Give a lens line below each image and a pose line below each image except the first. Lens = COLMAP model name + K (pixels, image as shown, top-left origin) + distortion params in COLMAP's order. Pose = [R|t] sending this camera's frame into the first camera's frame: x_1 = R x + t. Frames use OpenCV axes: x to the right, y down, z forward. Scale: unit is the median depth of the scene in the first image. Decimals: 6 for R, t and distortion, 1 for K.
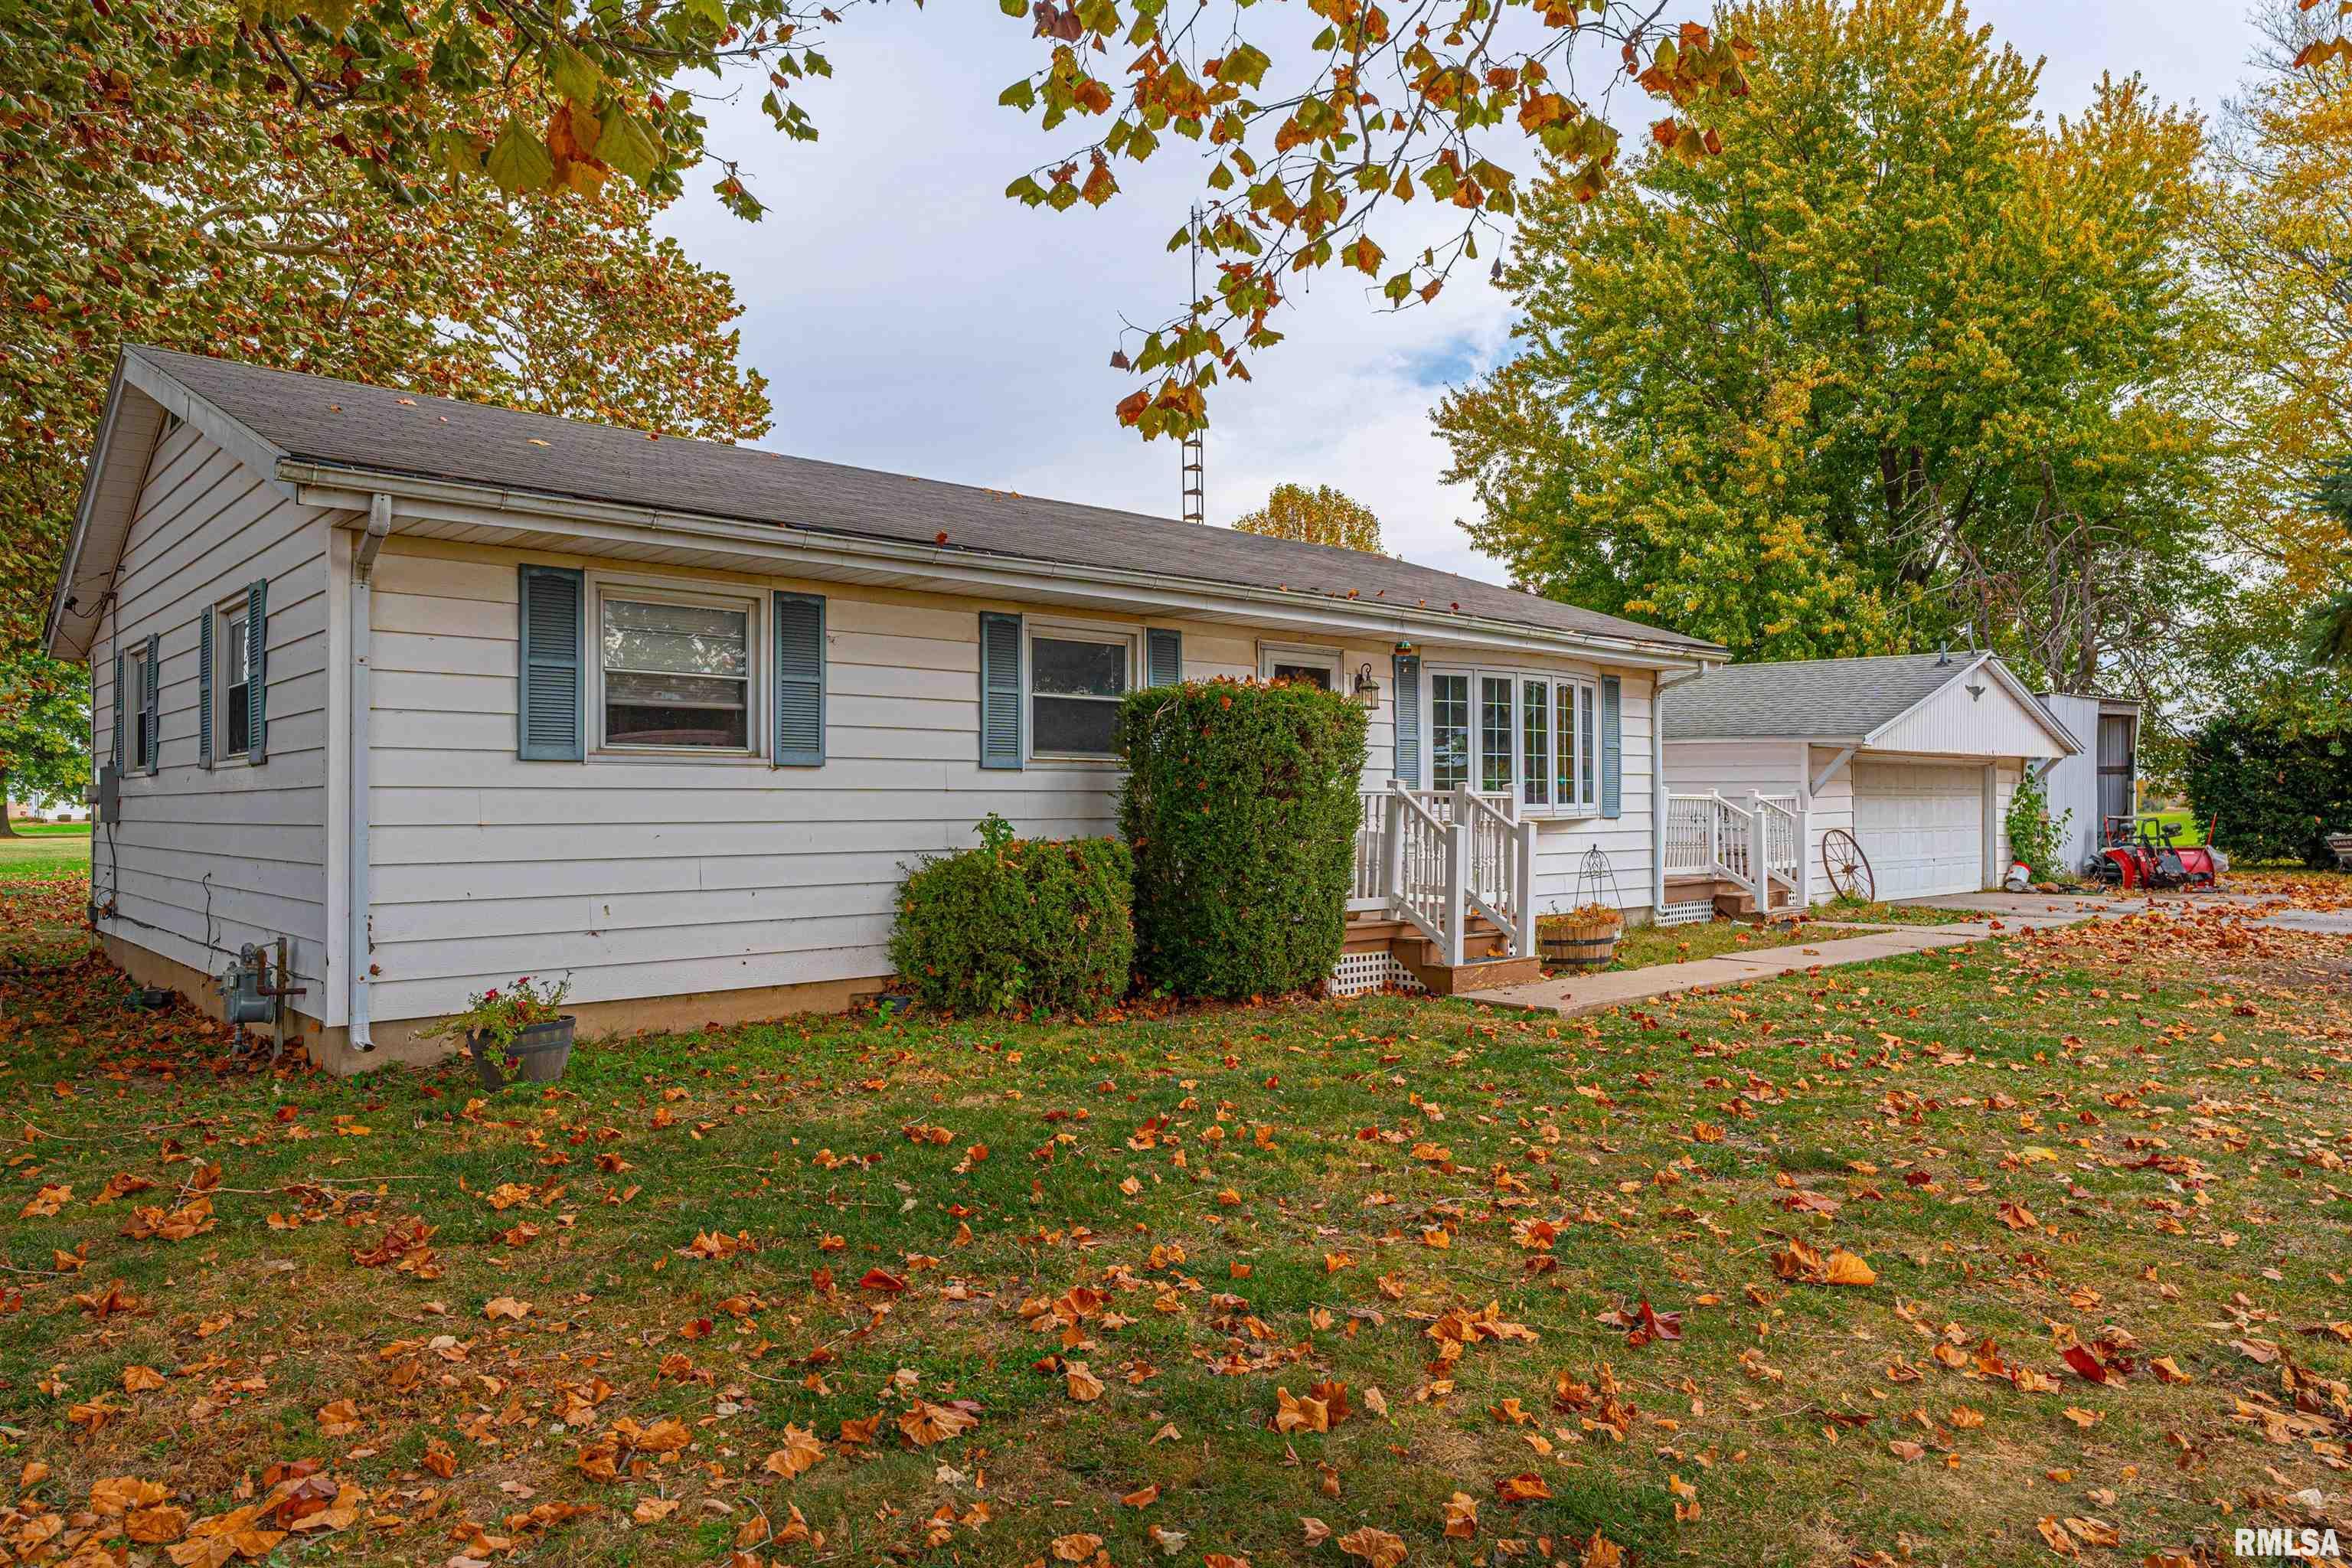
lens RADIAL K [[1498.8, 0, 1176.0], [0, 1498.8, 784.0], [0, 0, 1]] dist [-0.003123, -0.000544]
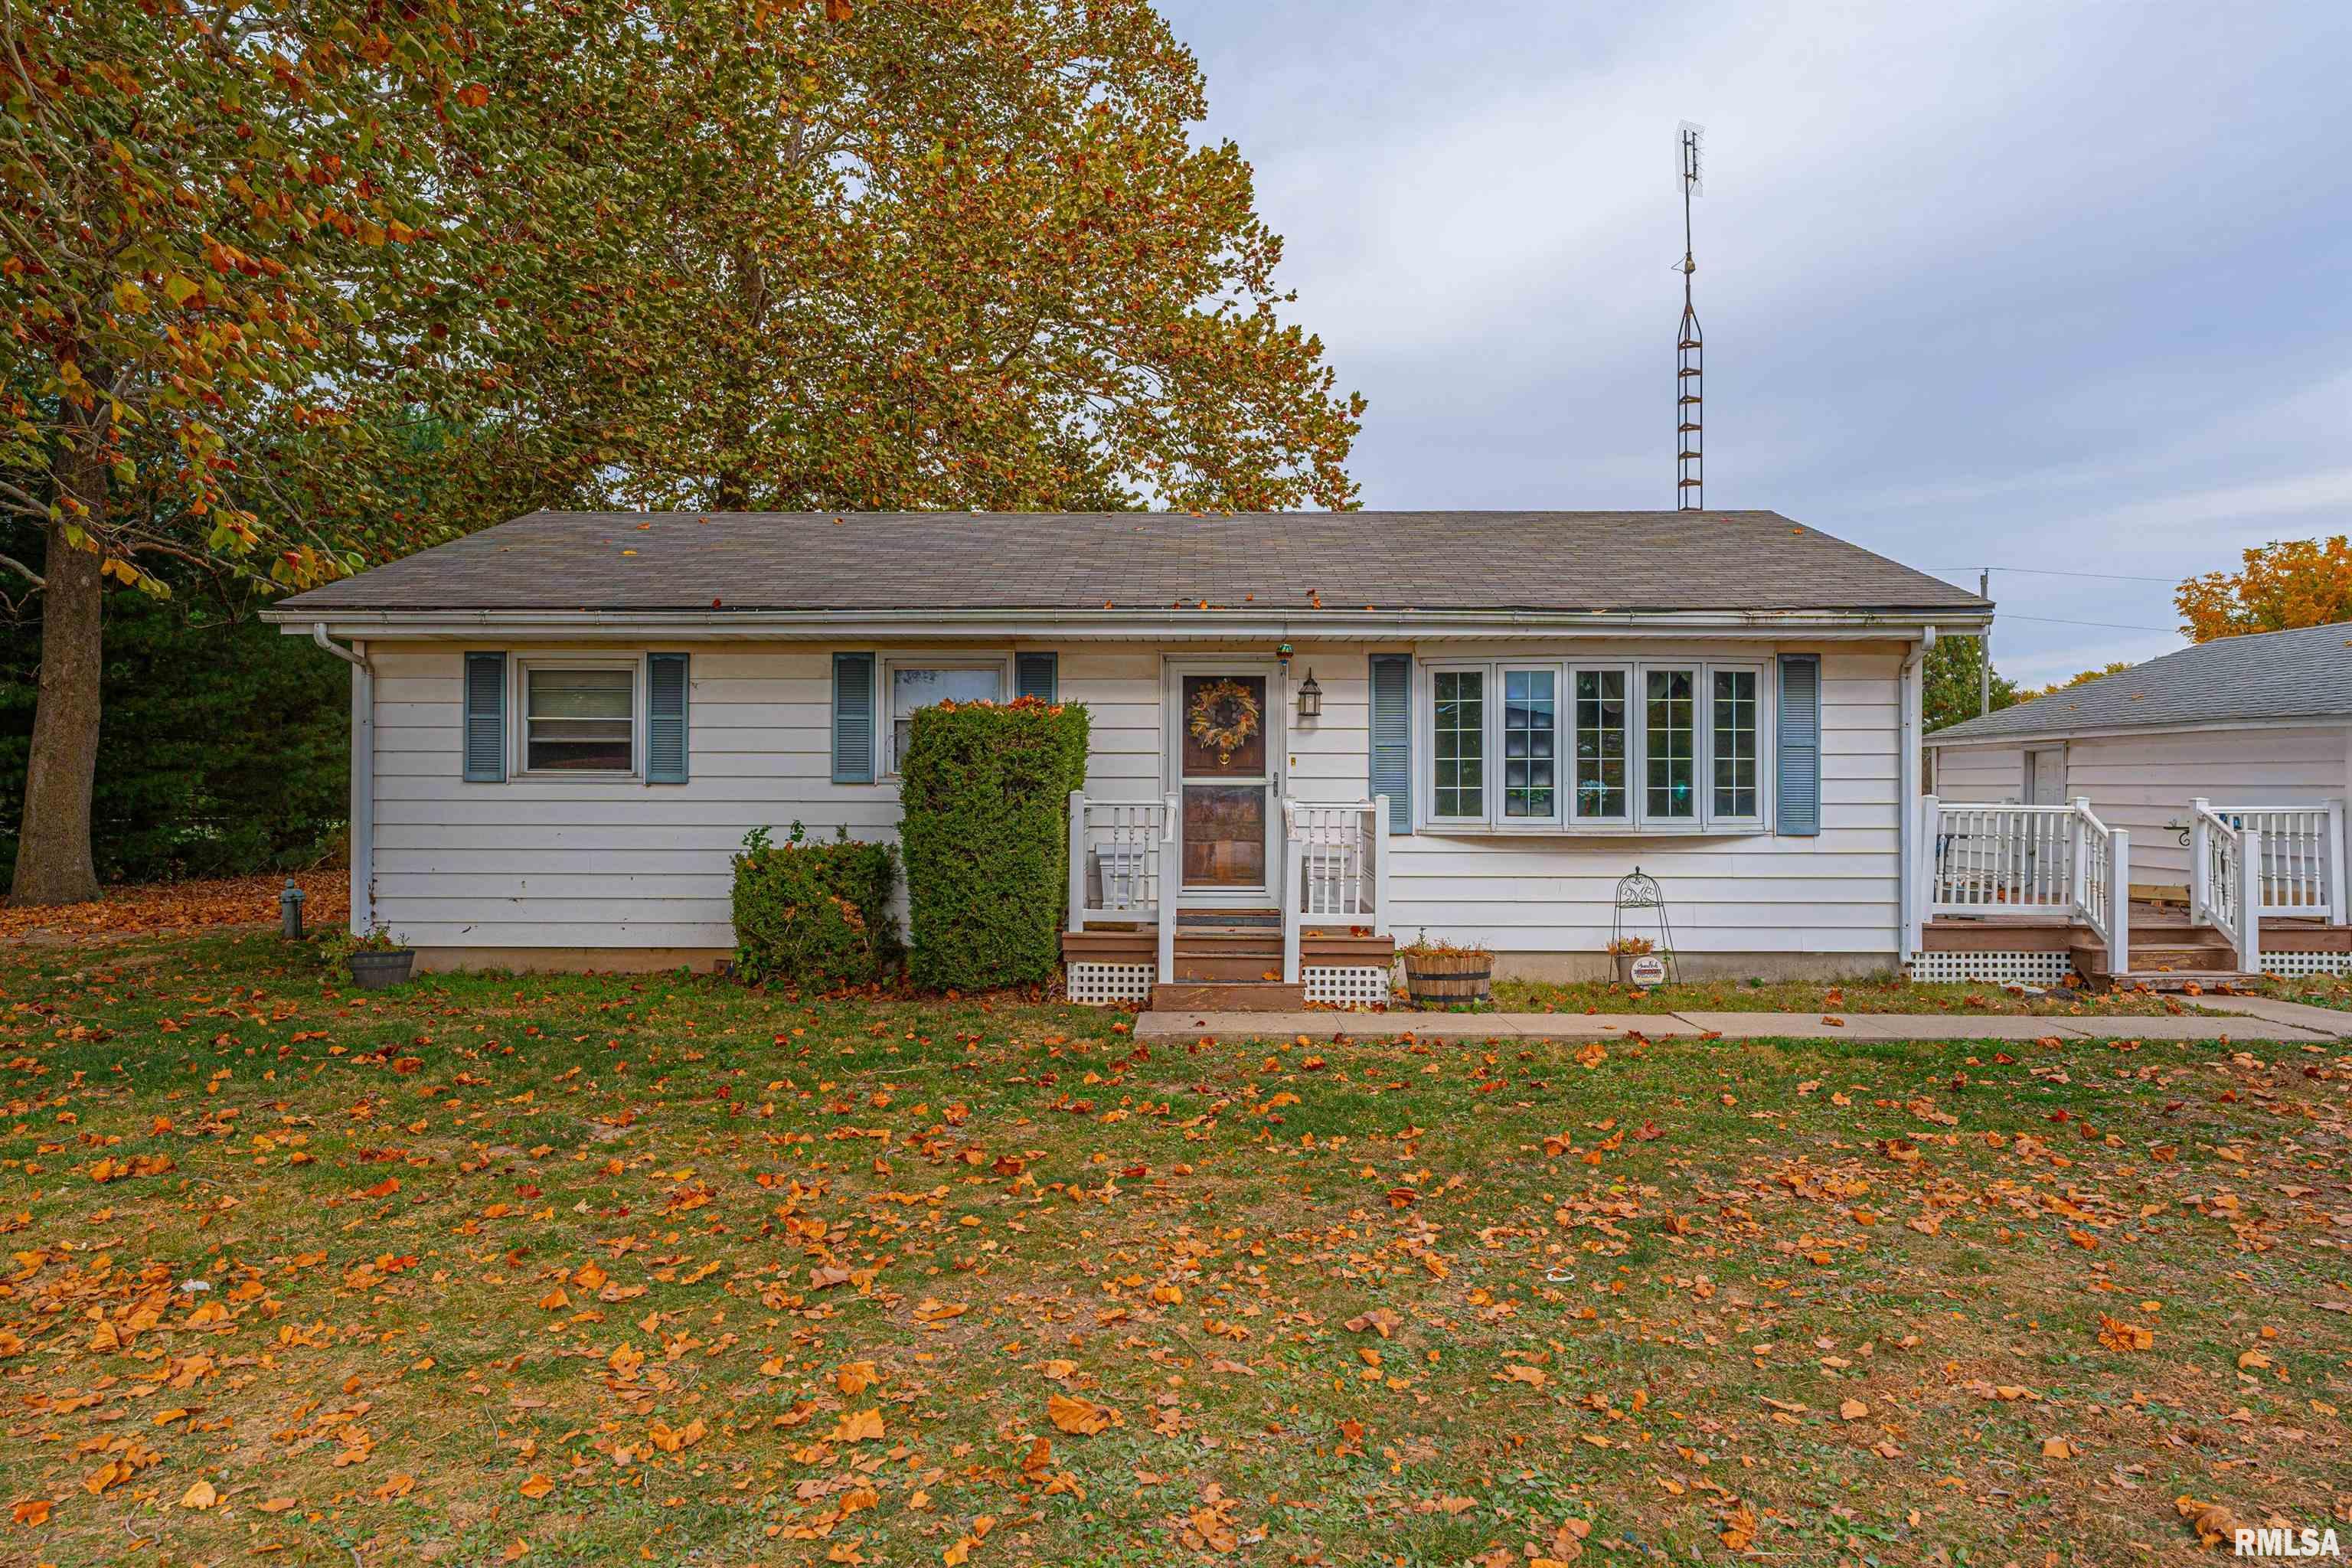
lens RADIAL K [[1558.8, 0, 1176.0], [0, 1558.8, 784.0], [0, 0, 1]] dist [-0.001543, 0.001062]
pose [[0.726765, -0.003146, -0.686879, 0.959084], [0.004490, 0.999990, 0.000170, -0.009055], [0.686871, -0.003207, 0.726772, 0.288395]]
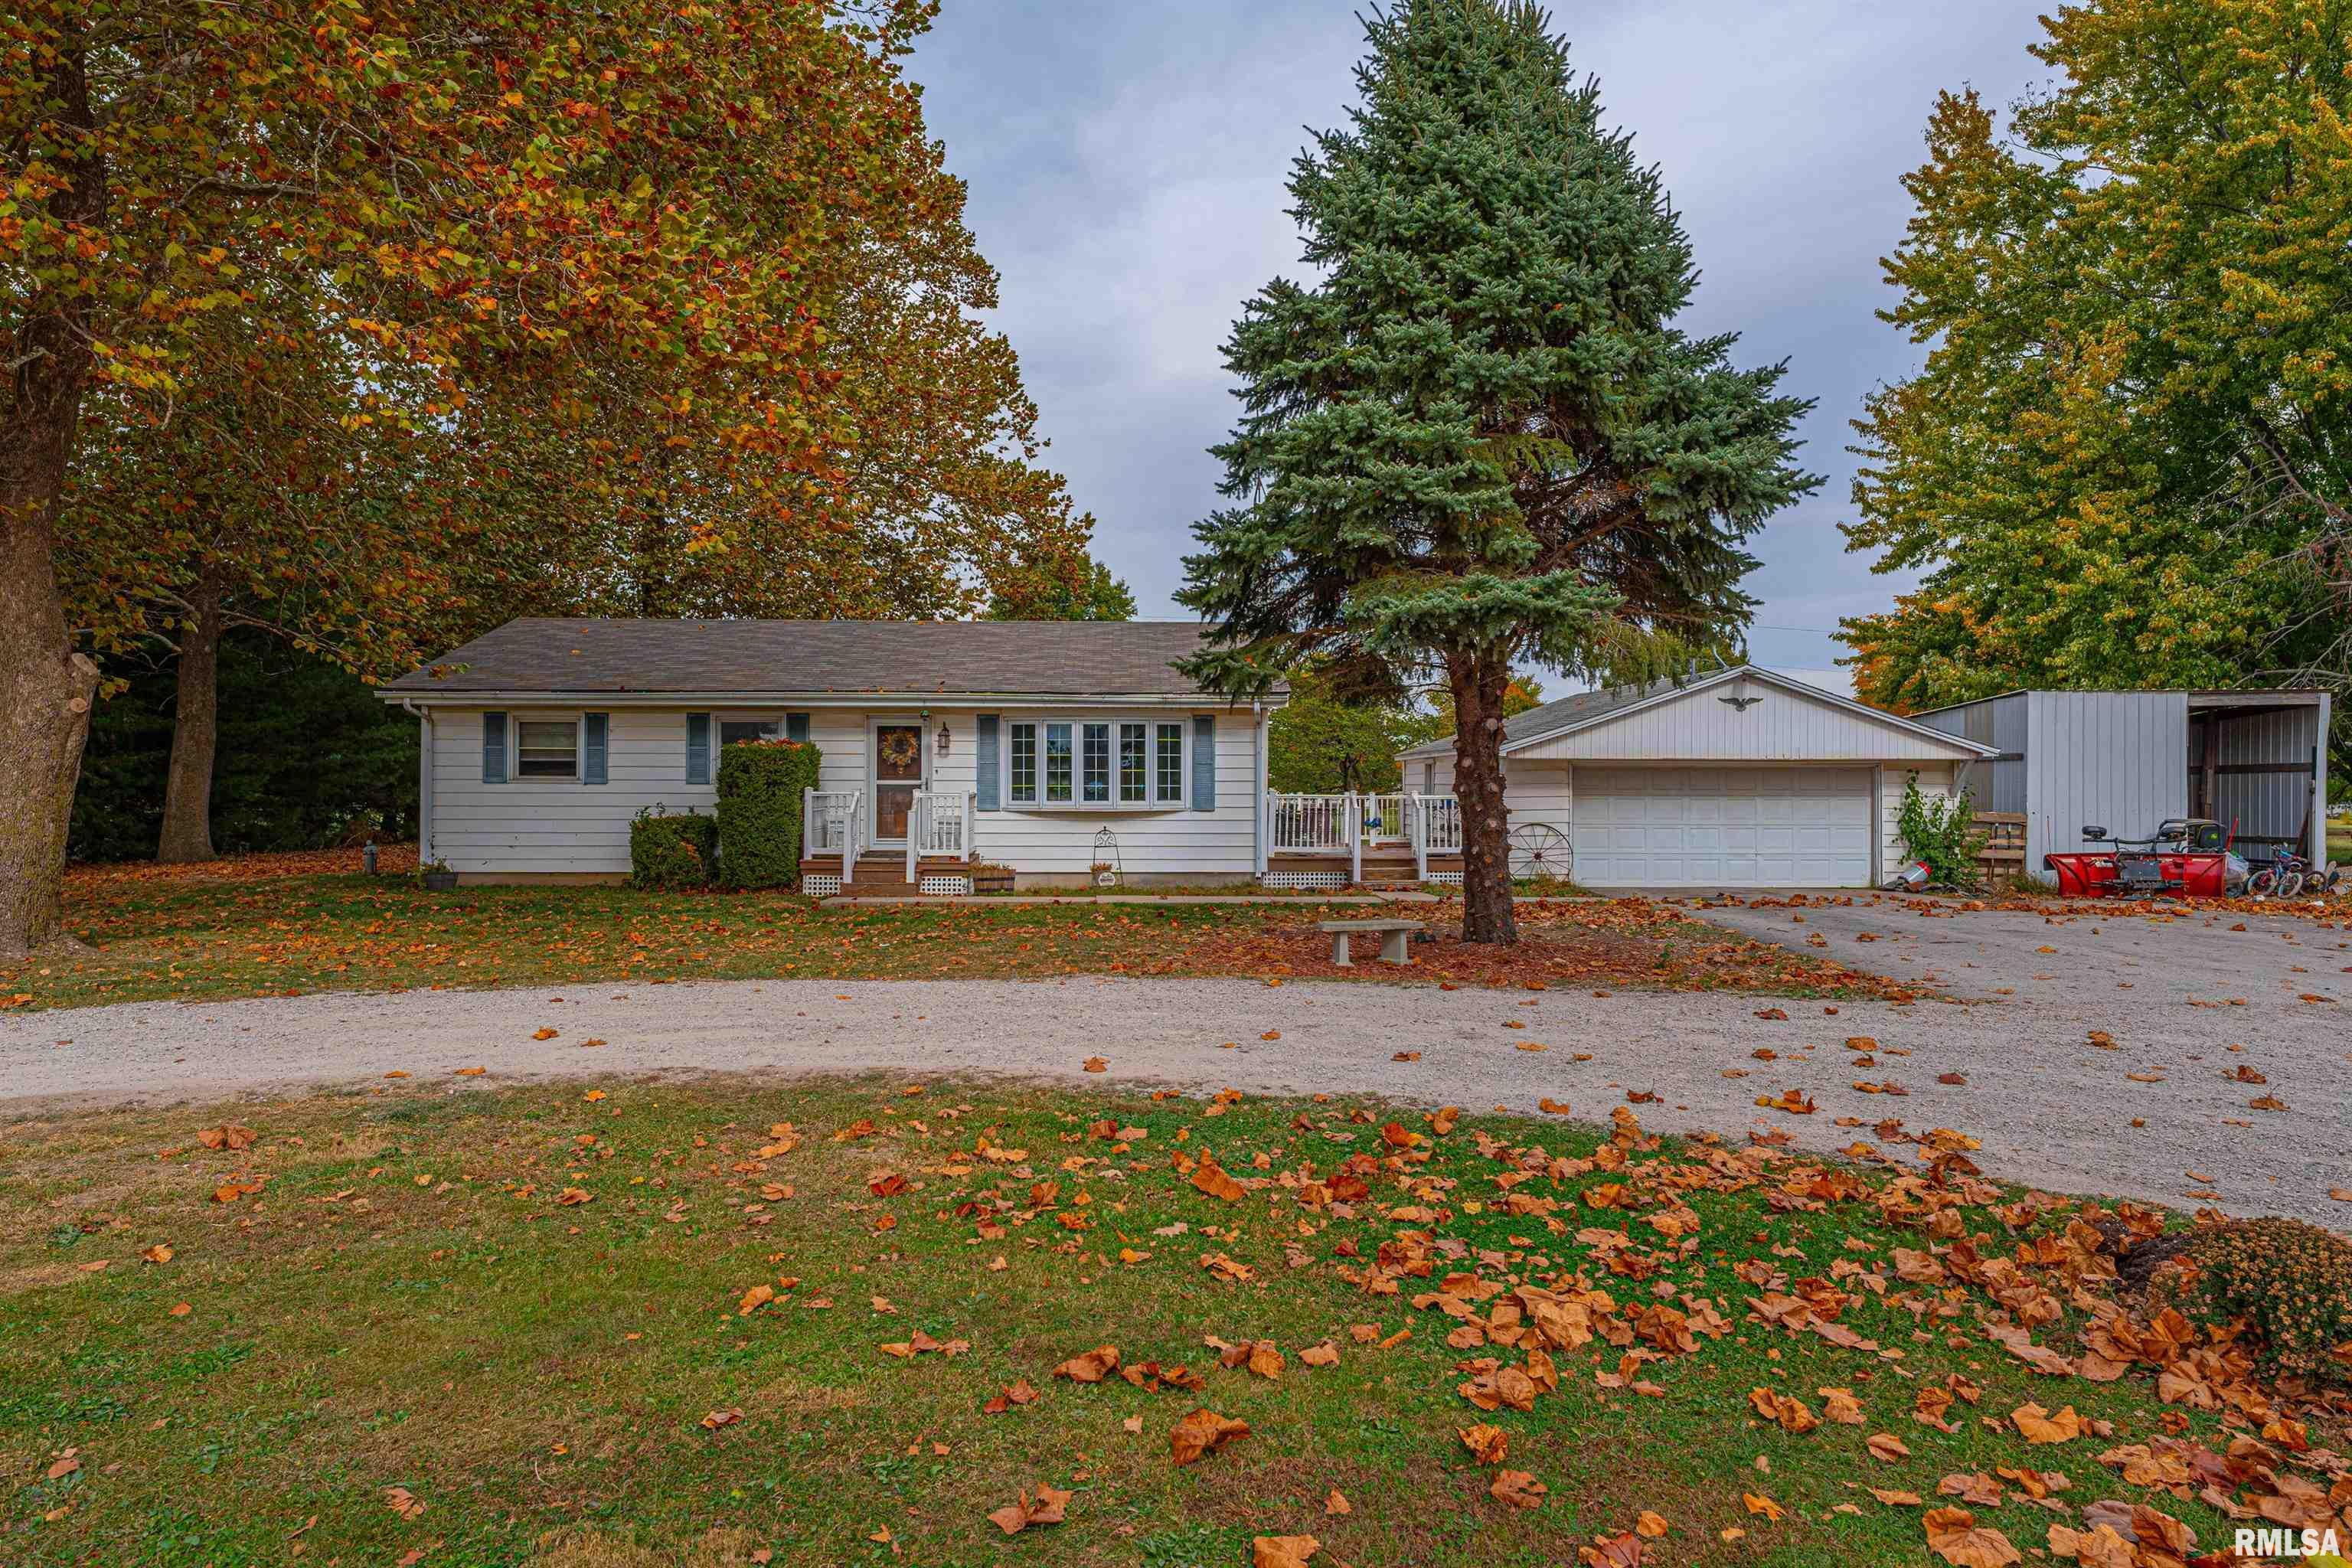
lens RADIAL K [[1462.3, 0, 1176.0], [0, 1462.3, 784.0], [0, 0, 1]] dist [-0.001092, 0.000556]
pose [[0.760473, -0.002703, -0.649364, 1.893226], [0.004610, 0.999989, 0.001236, -0.009143], [0.649353, -0.003934, 0.760477, -0.187776]]
